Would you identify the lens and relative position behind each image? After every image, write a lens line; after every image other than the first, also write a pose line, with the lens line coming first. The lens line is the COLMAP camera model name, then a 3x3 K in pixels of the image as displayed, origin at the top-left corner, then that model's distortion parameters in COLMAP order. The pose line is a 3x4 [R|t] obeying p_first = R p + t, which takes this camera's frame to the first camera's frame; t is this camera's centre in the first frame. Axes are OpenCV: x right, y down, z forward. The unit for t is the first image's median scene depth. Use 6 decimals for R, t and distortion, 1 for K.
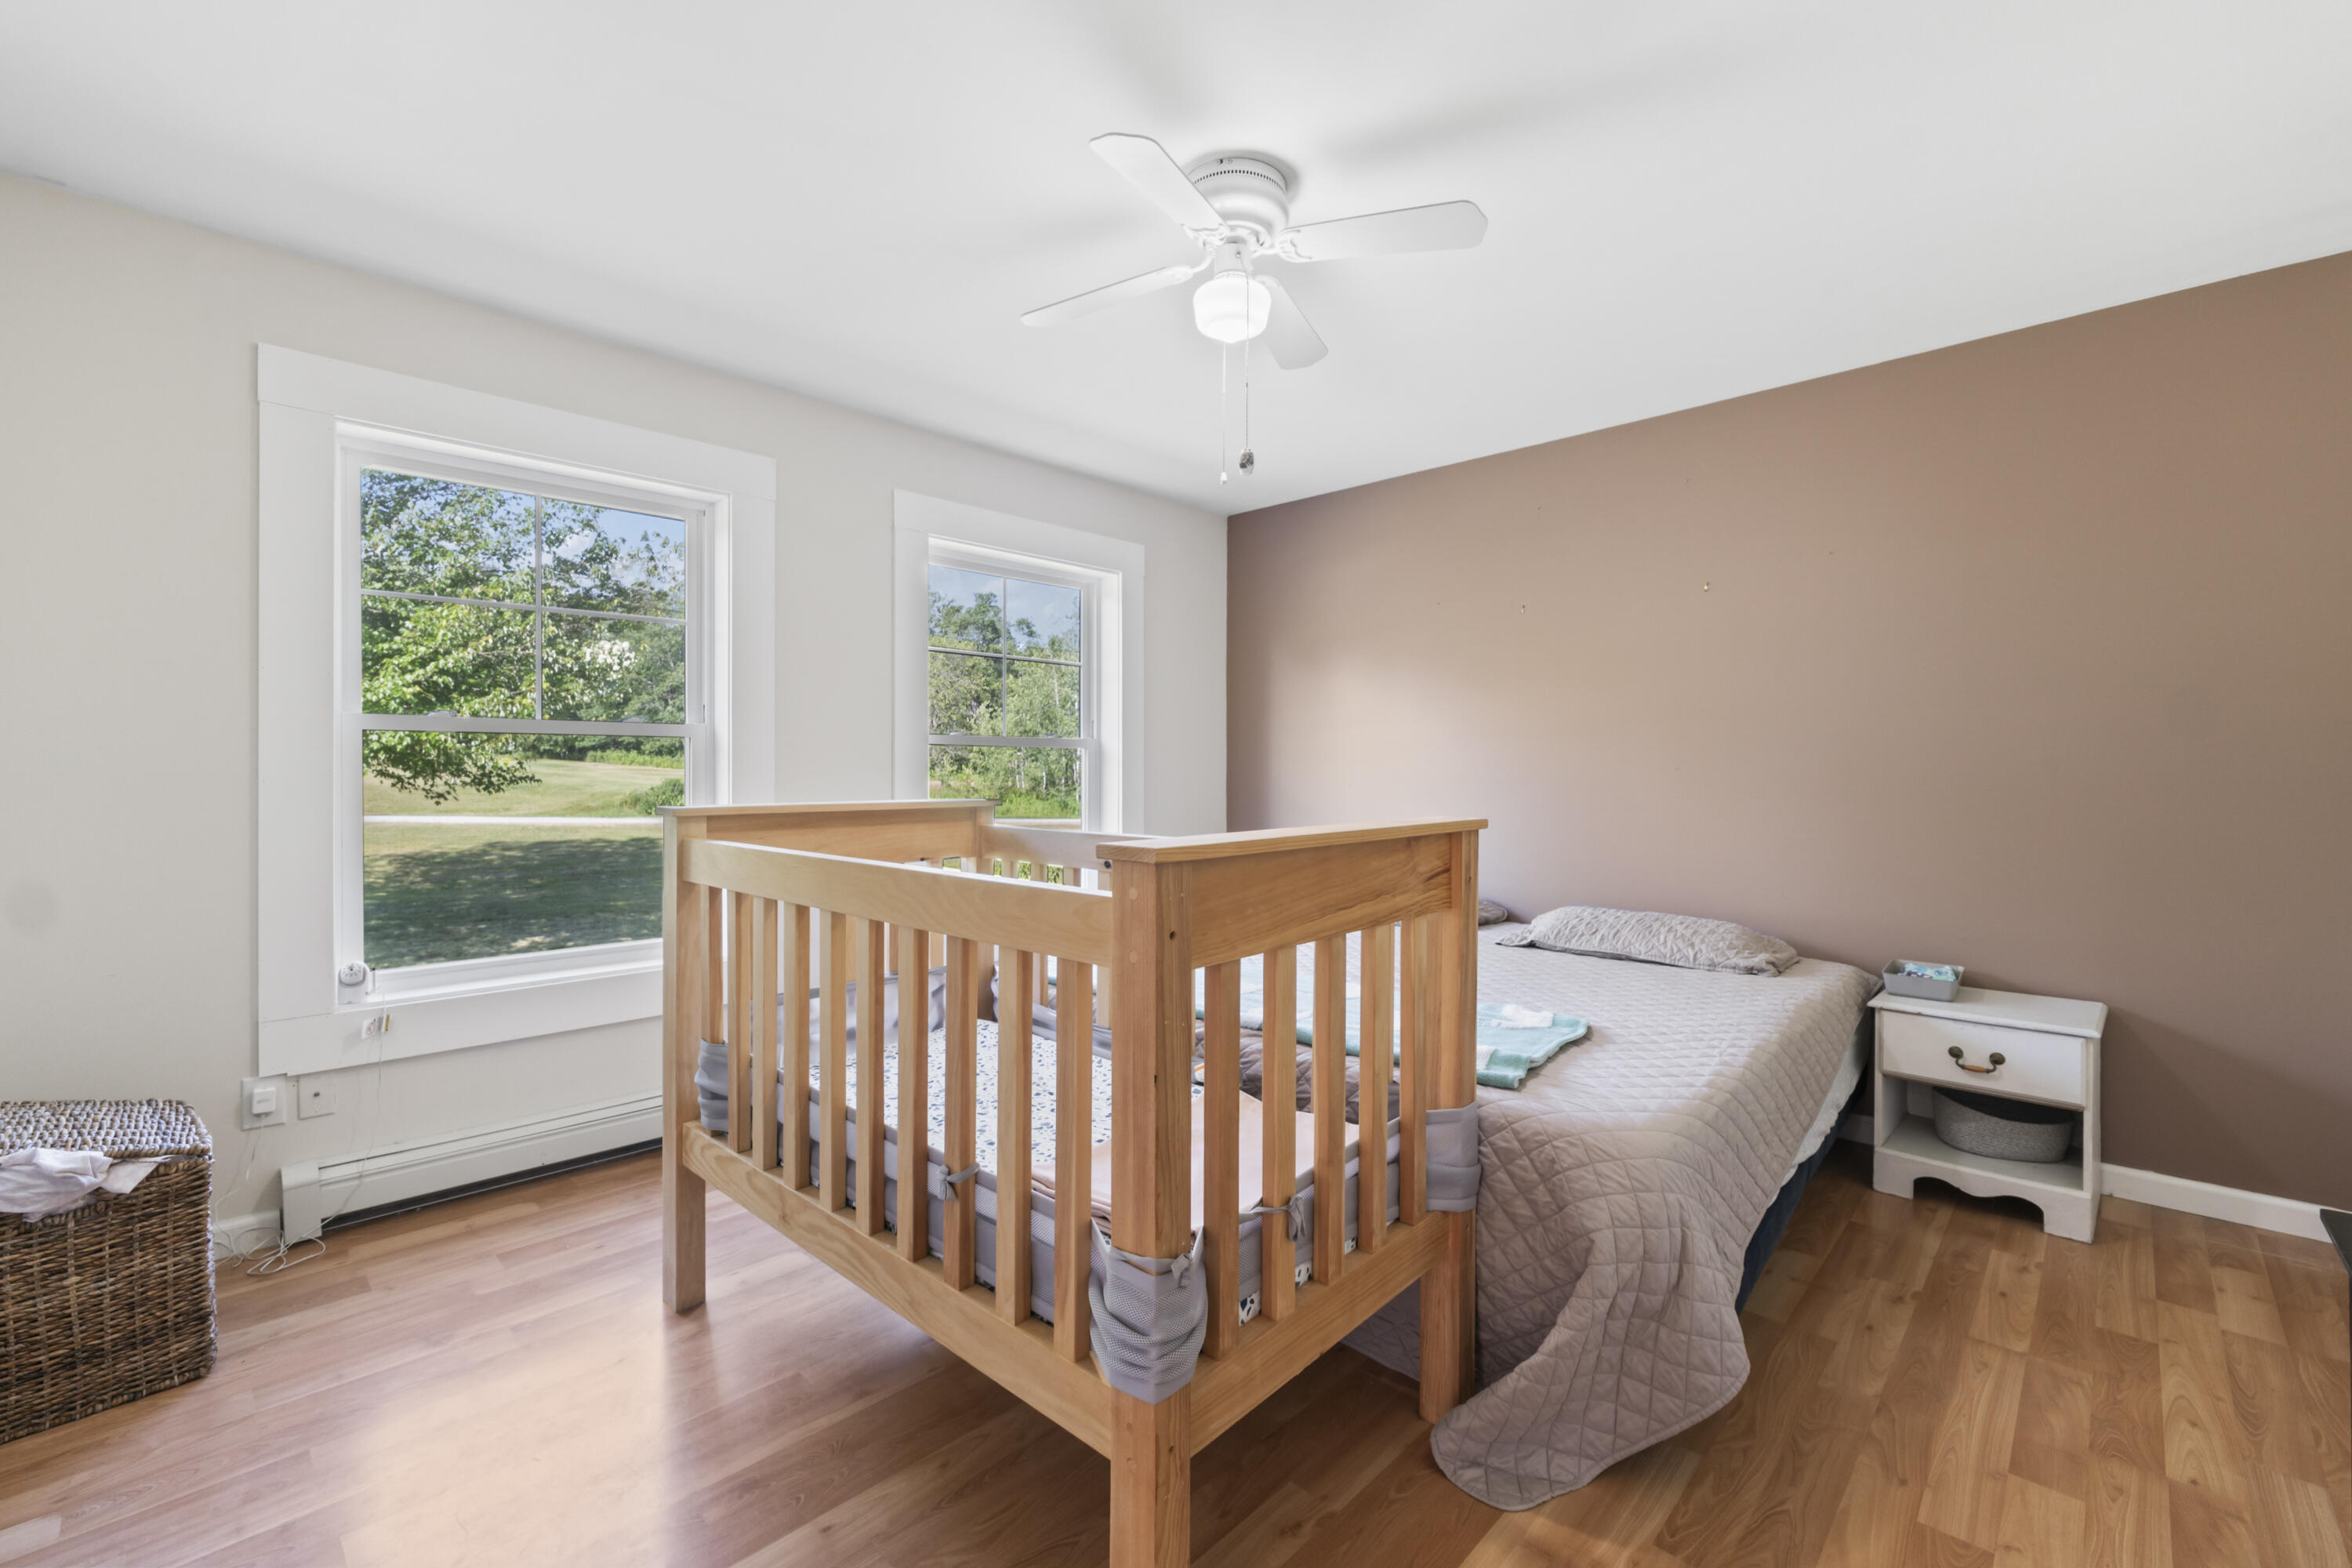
lens RADIAL K [[998.6, 0, 1163.3], [0, 998.6, 754.1], [0, 0, 1]] dist [-0.010700, 0.001216]
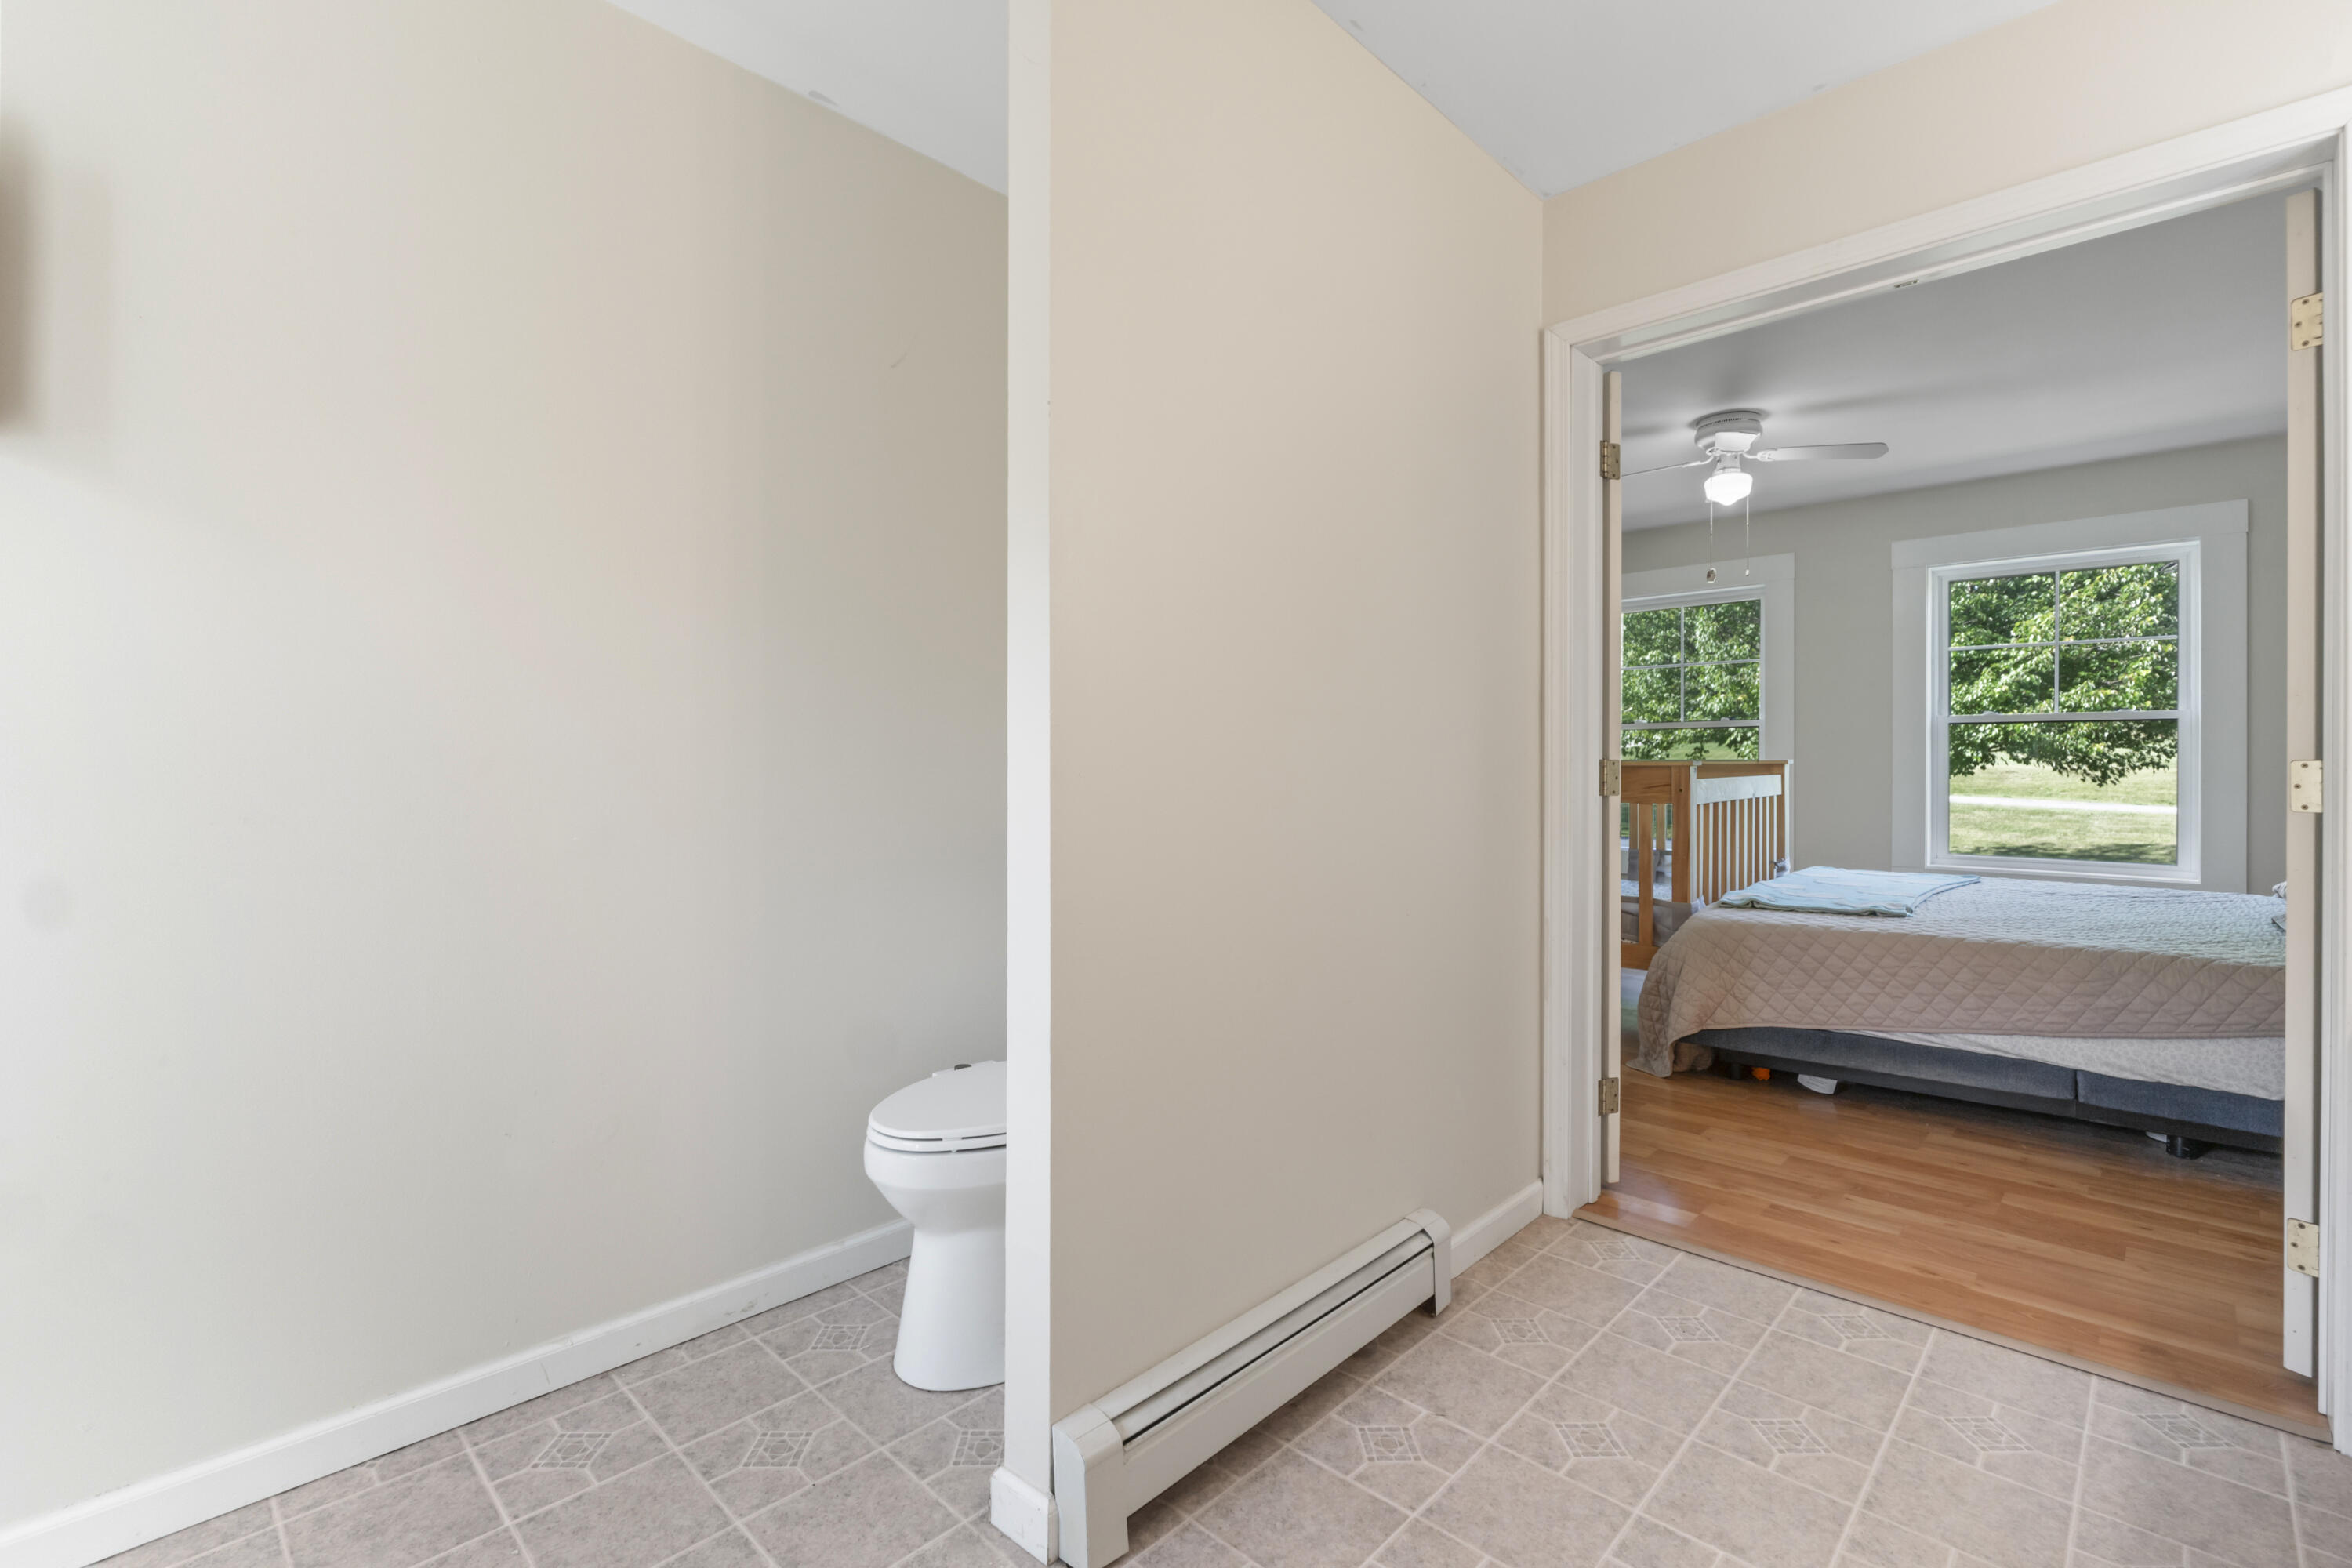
lens RADIAL K [[1045.8, 0, 1180.3], [0, 1045.8, 767.8], [0, 0, 1]] dist [-0.002664, 0.000151]
pose [[0.014187, 0.002732, -0.999896, 0.489941], [0.014438, 0.999891, 0.002937, 0.011617], [0.999795, -0.014478, 0.014146, -0.006037]]
